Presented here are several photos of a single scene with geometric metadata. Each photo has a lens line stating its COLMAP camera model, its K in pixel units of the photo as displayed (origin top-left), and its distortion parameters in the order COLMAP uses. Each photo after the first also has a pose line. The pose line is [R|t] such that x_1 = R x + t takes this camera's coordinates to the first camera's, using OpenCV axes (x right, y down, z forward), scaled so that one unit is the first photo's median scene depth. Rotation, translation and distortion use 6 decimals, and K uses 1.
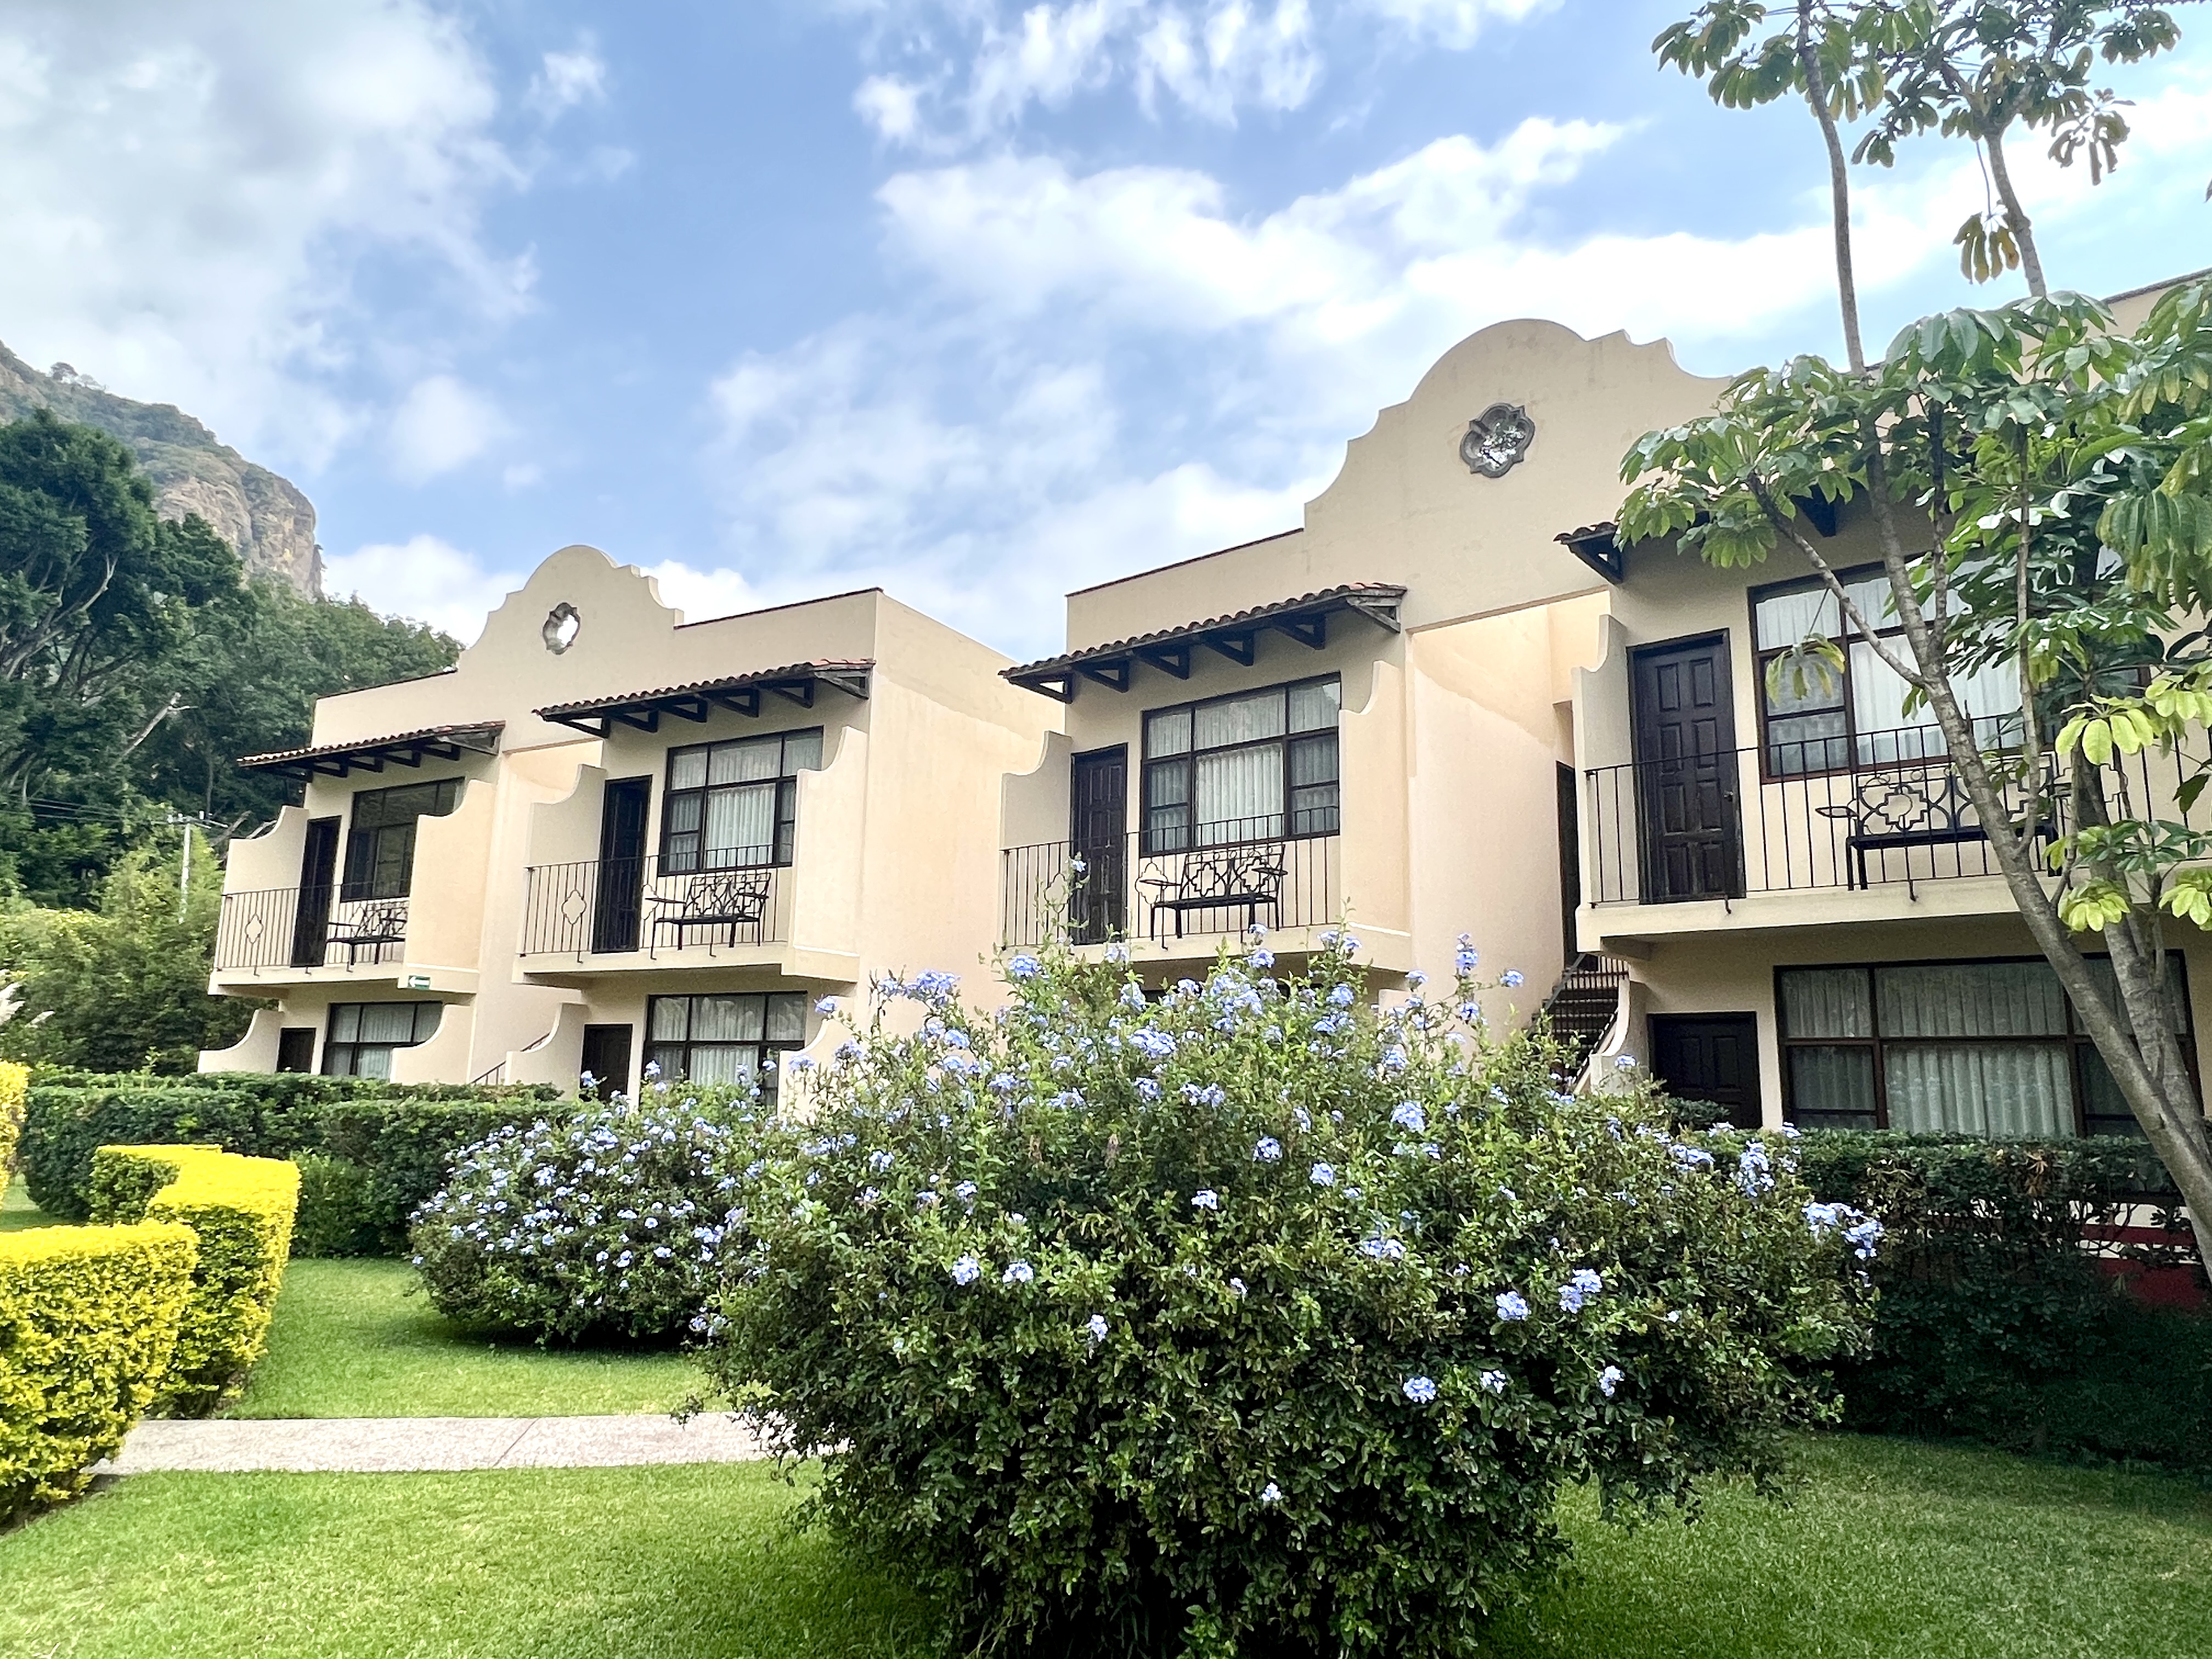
lens RADIAL K [[1409.7, 0, 1103.8], [0, 1409.7, 838.5], [0, 0, 1]] dist [0.000432, -0.000320]
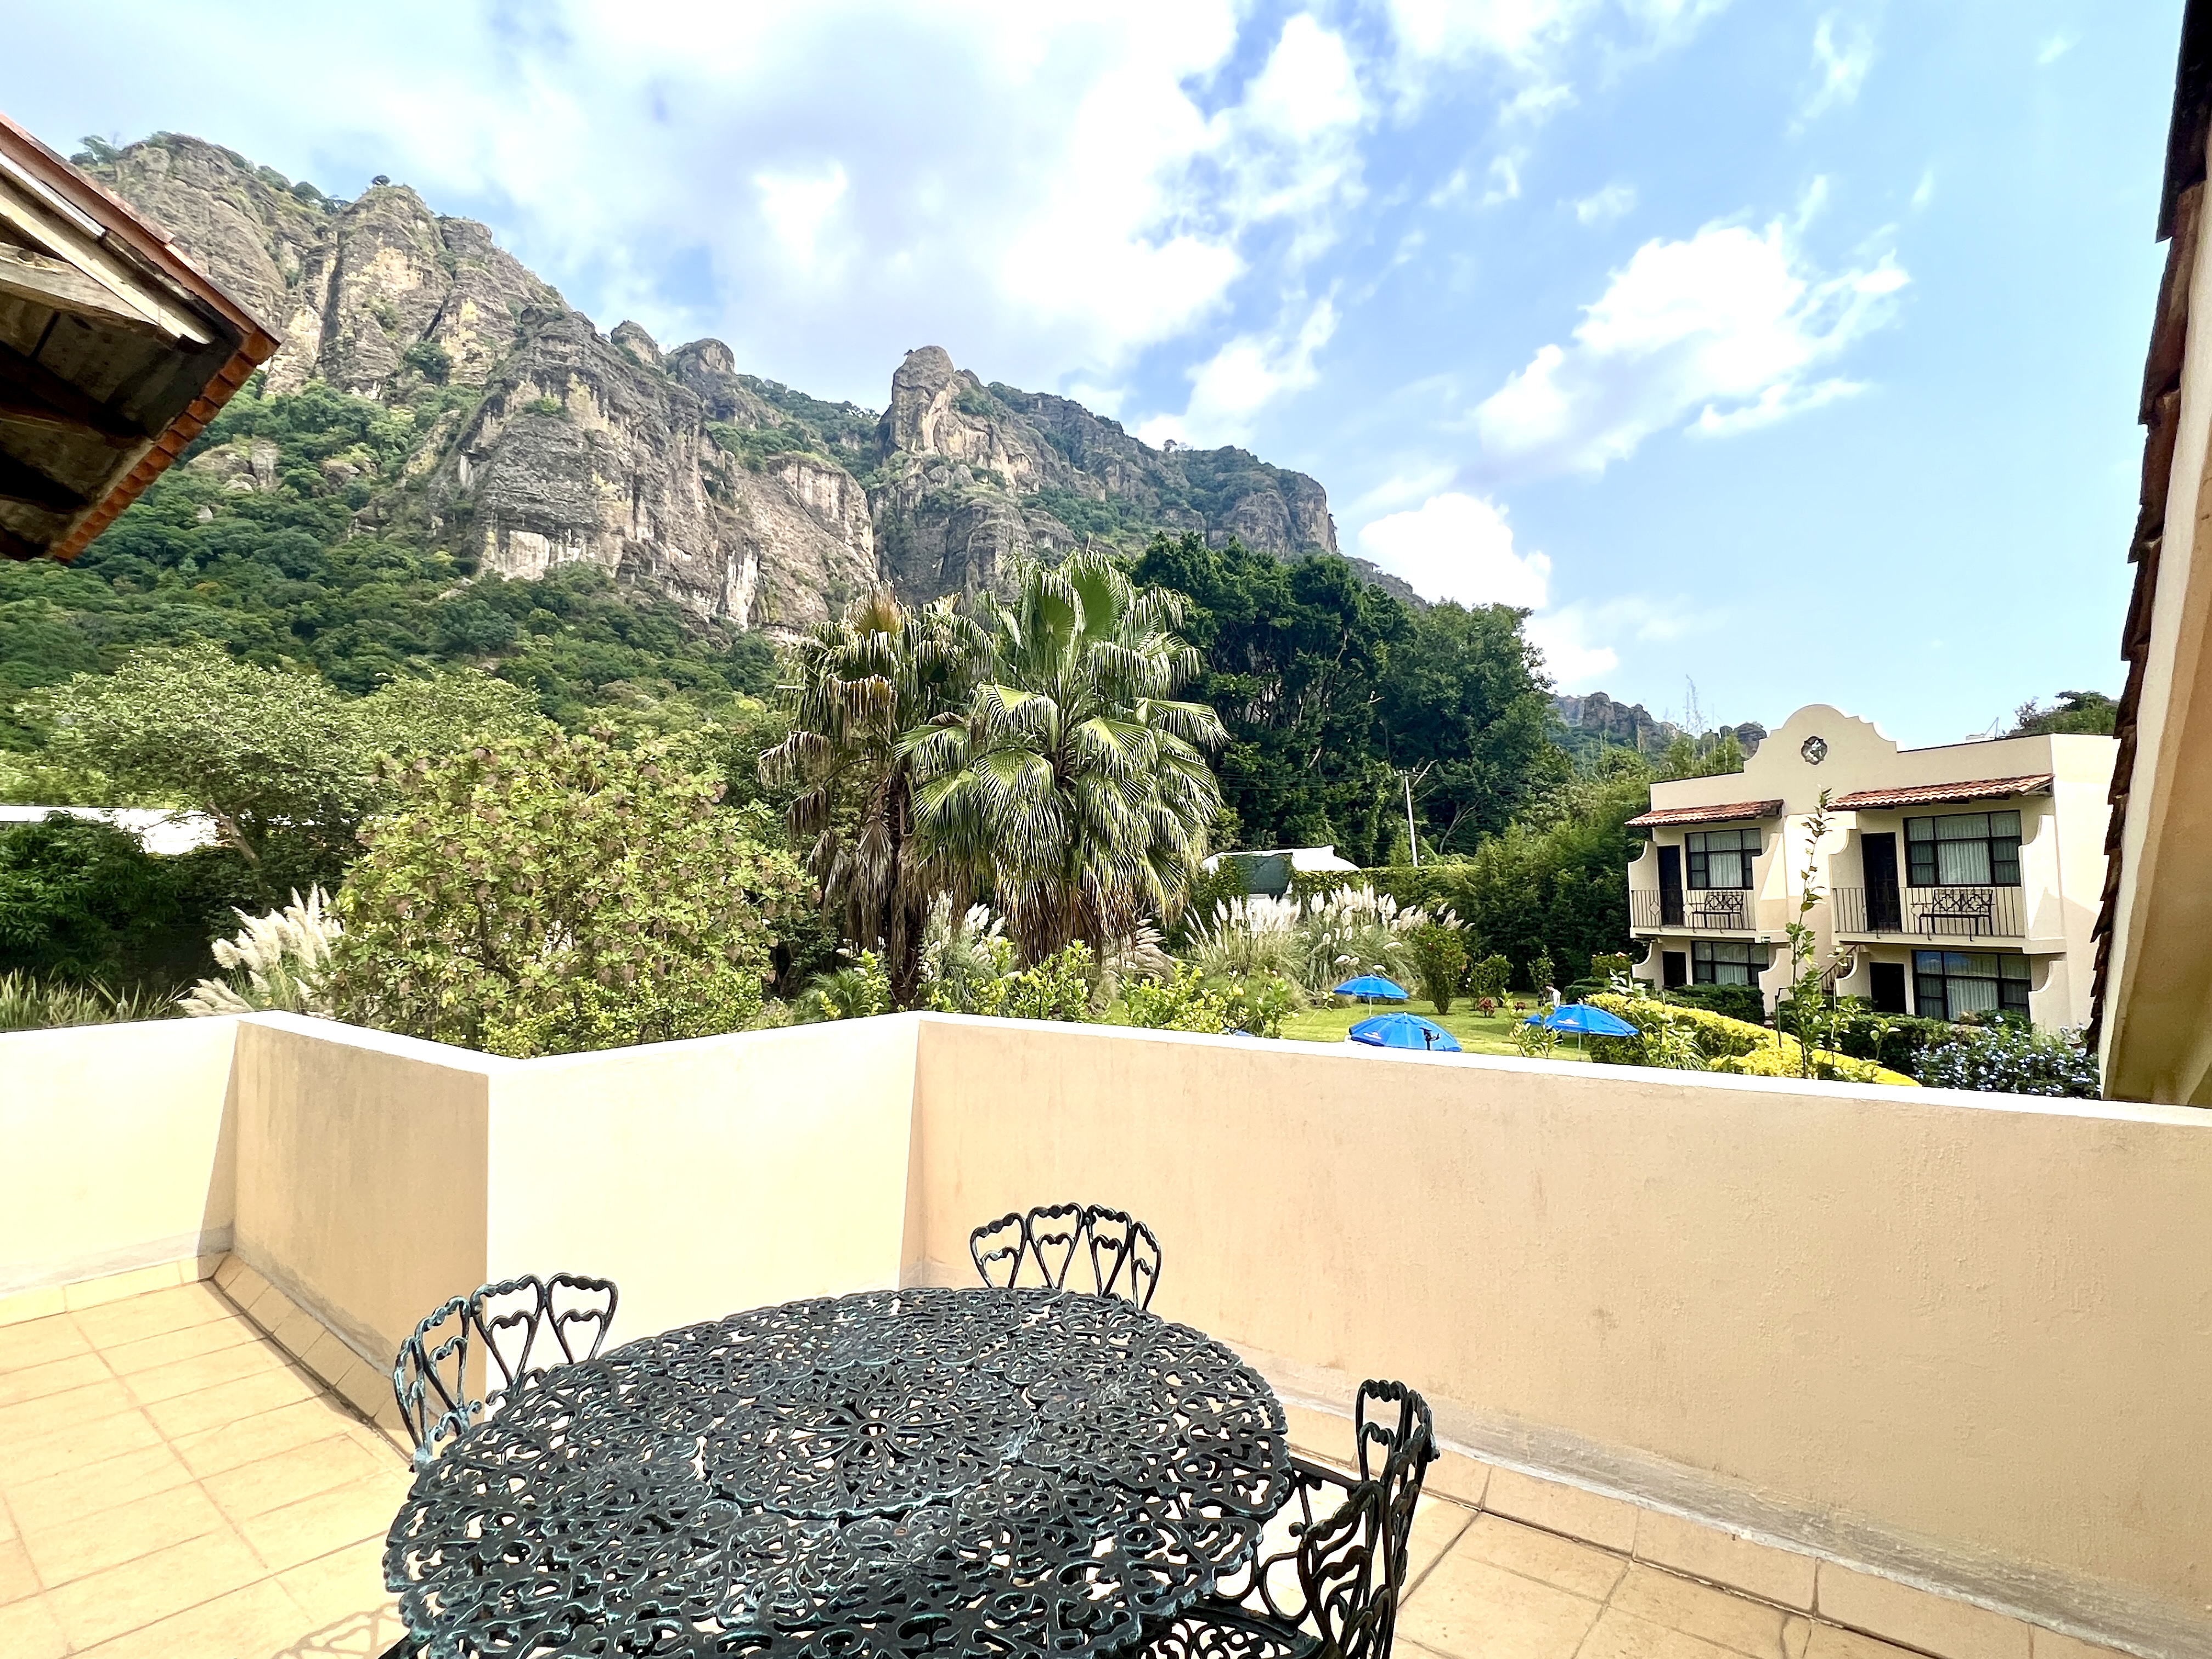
lens RADIAL K [[1130.2, 0, 1098.4], [0, 1130.2, 821.2], [0, 0, 1]] dist [-0.001704, 0.001425]
pose [[0.740563, -0.074710, -0.667821, -0.096509], [0.152741, 0.986502, 0.059017, -0.310106], [0.654398, -0.145710, 0.741979, -0.815039]]
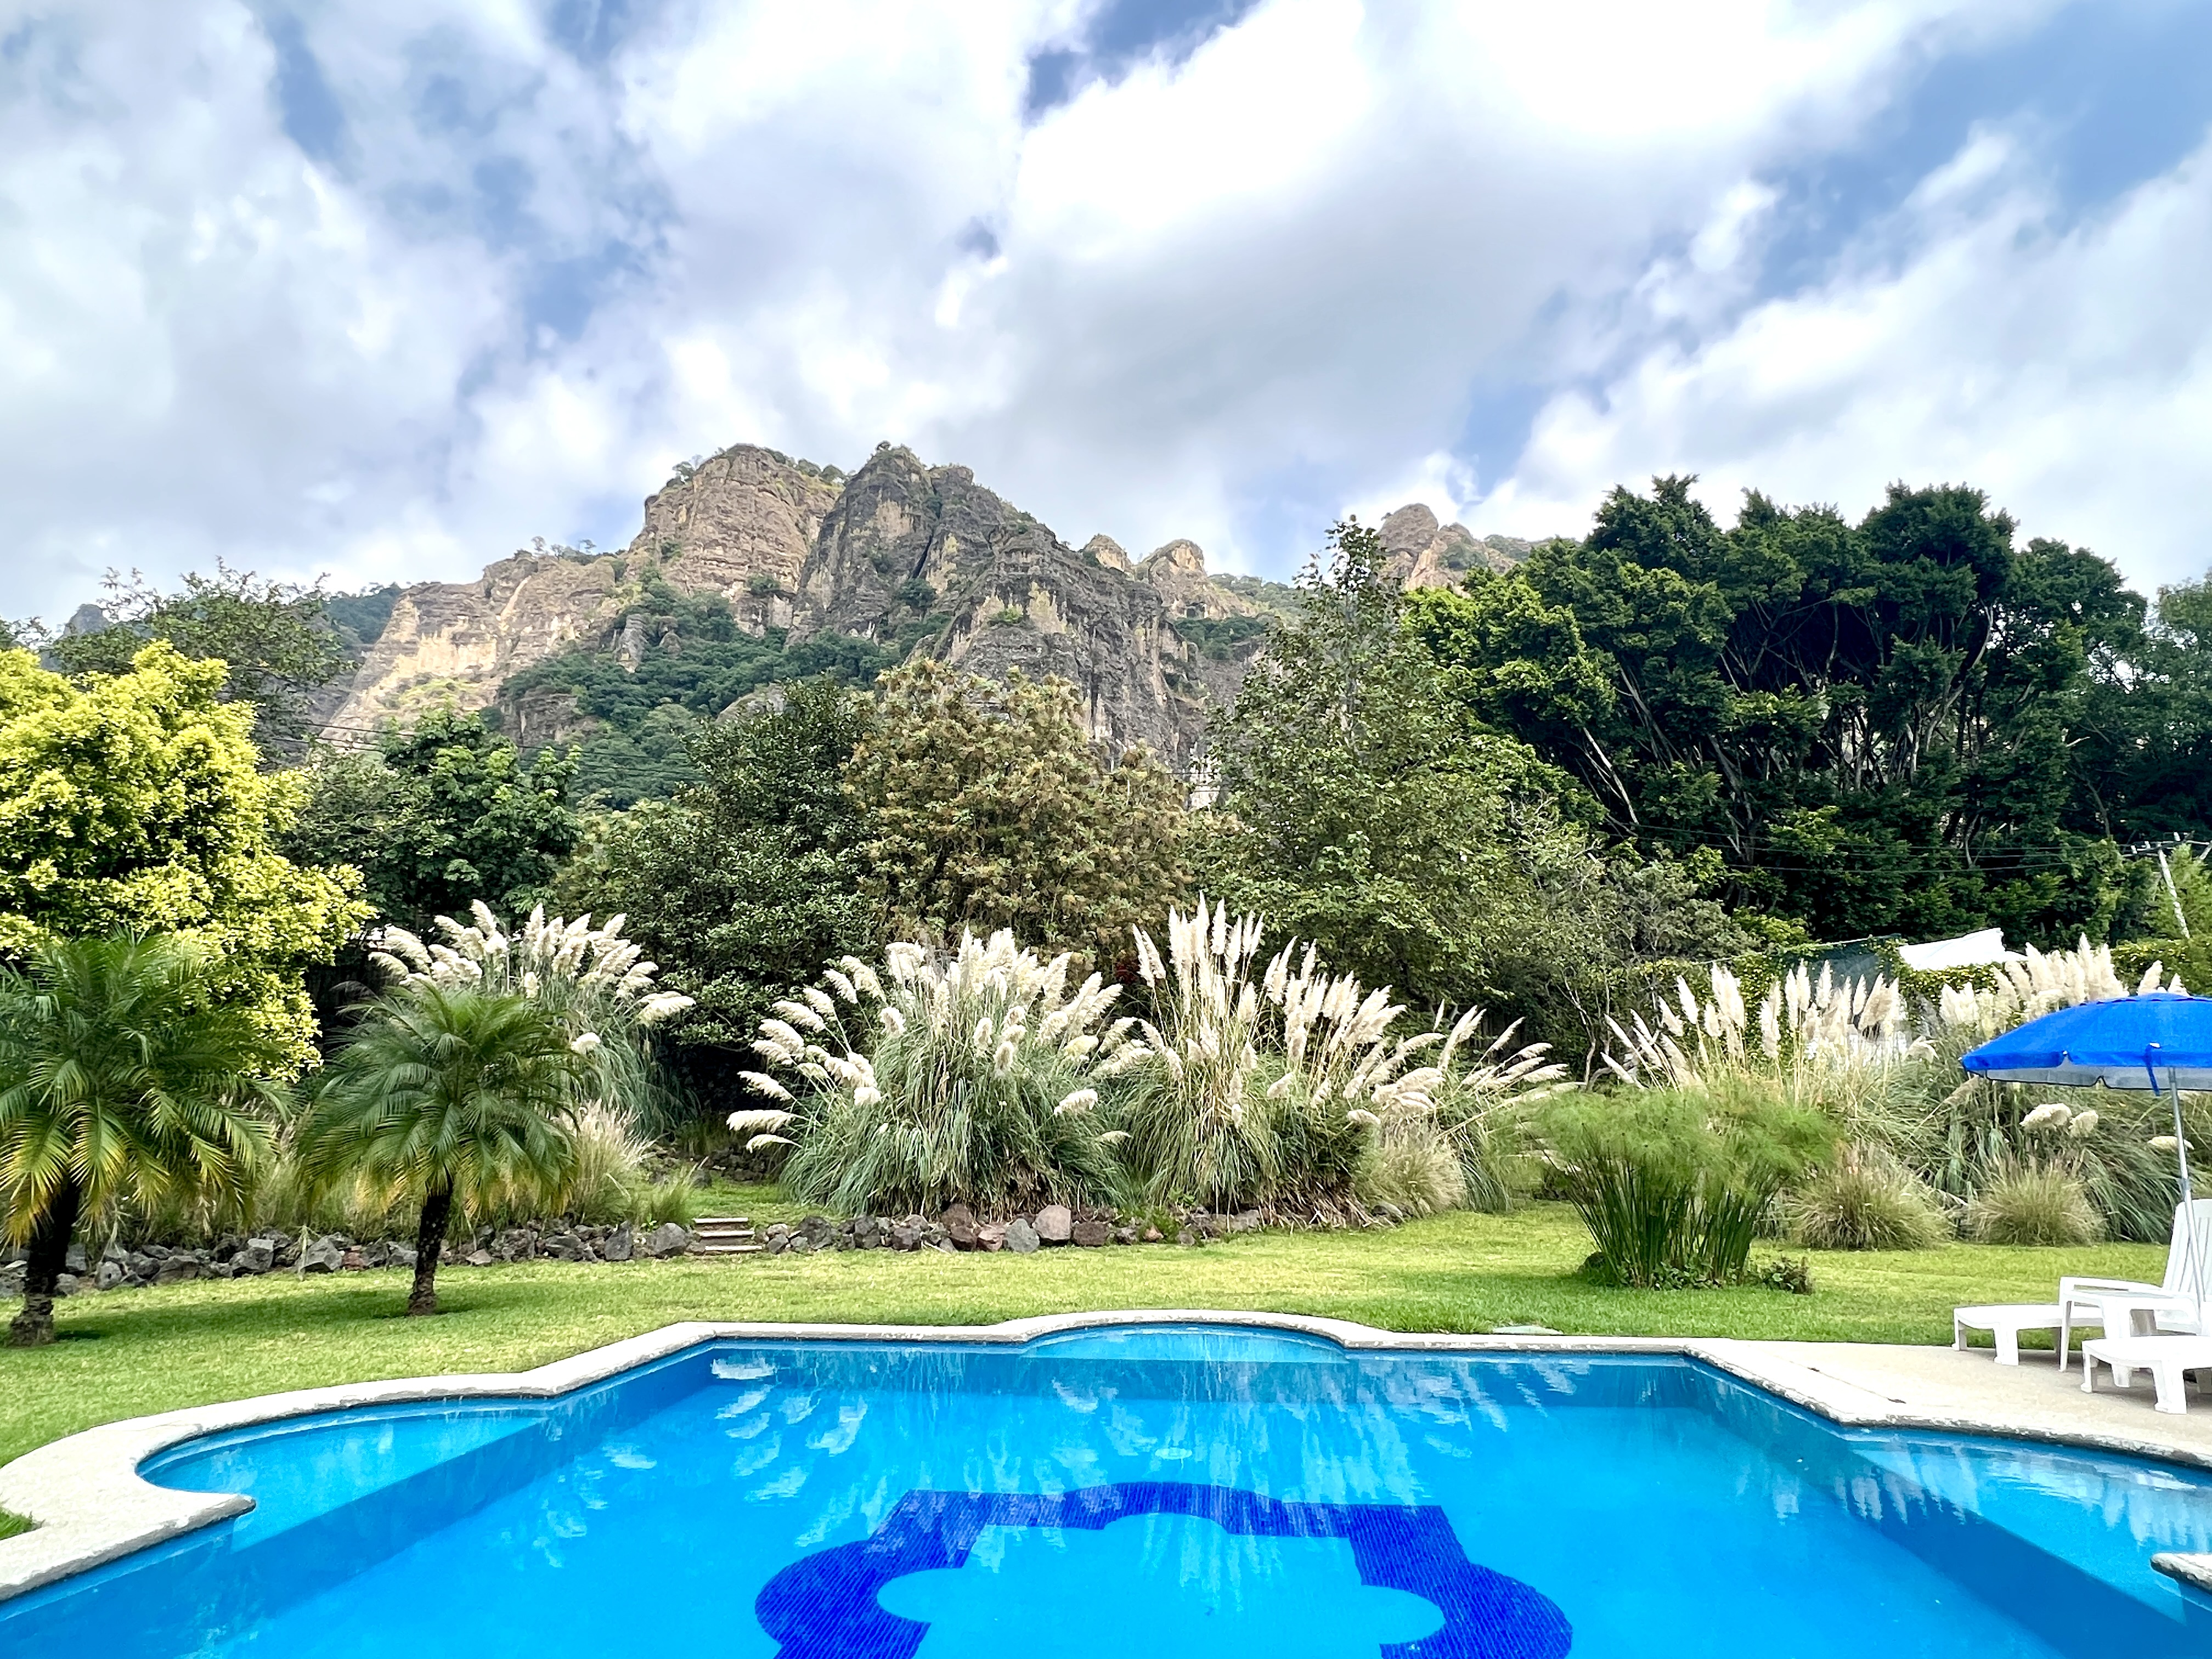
lens RADIAL K [[1268.9, 0, 1097.0], [0, 1268.9, 823.2], [0, 0, 1]] dist [-0.000443, -0.002678]
pose [[0.400215, -0.243028, -0.883609, -0.690706], [0.169234, 0.967212, -0.189371, 0.037969], [0.900660, -0.073748, 0.428221, 0.162377]]
